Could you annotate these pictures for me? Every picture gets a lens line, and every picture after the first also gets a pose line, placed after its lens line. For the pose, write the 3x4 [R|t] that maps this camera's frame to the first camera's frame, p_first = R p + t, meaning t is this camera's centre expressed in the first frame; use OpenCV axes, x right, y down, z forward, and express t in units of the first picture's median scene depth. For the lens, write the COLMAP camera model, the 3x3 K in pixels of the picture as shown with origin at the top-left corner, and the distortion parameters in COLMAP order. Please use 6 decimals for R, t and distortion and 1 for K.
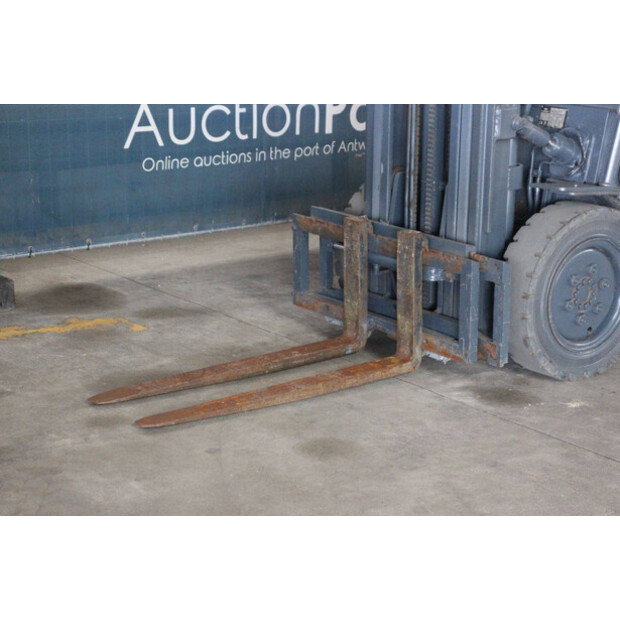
lens RADIAL K [[1490.0, 0, 323.4], [0, 1490.0, 310.0], [0, 0, 1]] dist [0.499159, 0.000000]
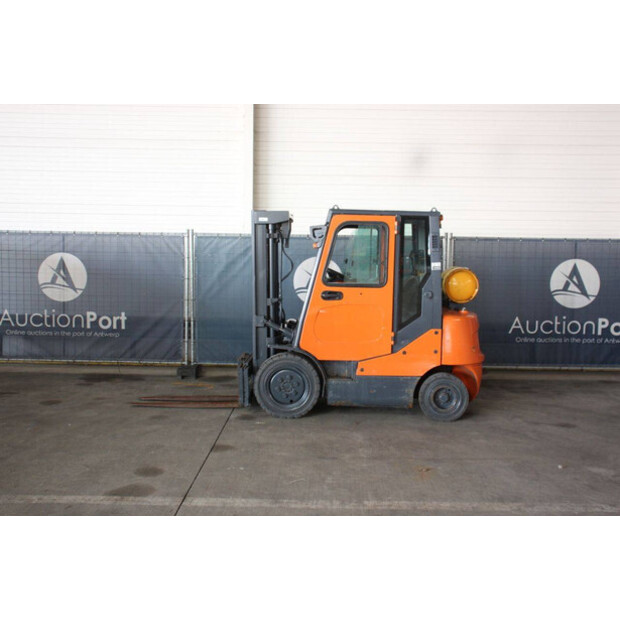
lens RADIAL K [[737.5, 0, 309.2], [0, 737.5, 313.3], [0, 0, 1]] dist [-0.017587, 0.000000]
pose [[0.762369, 0.043806, -0.645658, 1.040382], [-0.156733, 0.980501, -0.118540, 0.011249], [0.627876, 0.191567, 0.754370, 0.006617]]
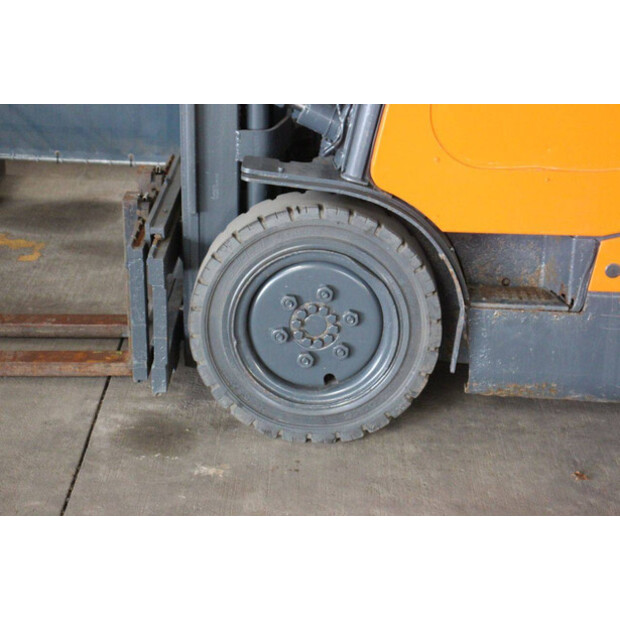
lens RADIAL K [[1490.0, 0, 307.6], [0, 1490.0, 307.5], [0, 0, 1]] dist [0.499159, 0.000000]
pose [[0.775299, 0.210002, -0.595659, 0.580604], [-0.174108, 0.977625, 0.118050, -0.100038], [0.607122, 0.012185, 0.794515, 0.439993]]
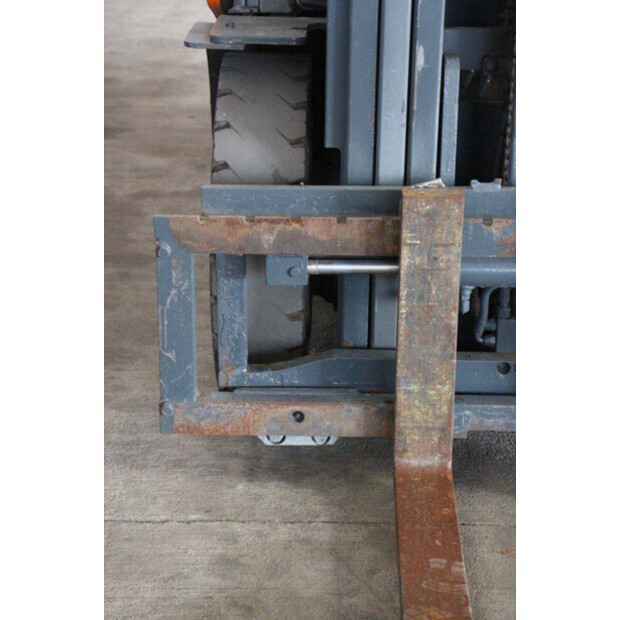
lens RADIAL K [[1490.0, 0, 307.9], [0, 1490.0, 311.0], [0, 0, 1]] dist [0.499159, 0.000000]
pose [[0.629961, -0.284108, 0.722795, -0.309498], [0.199014, 0.958663, 0.203367, -0.122225], [-0.750695, 0.015733, 0.660462, 0.774834]]
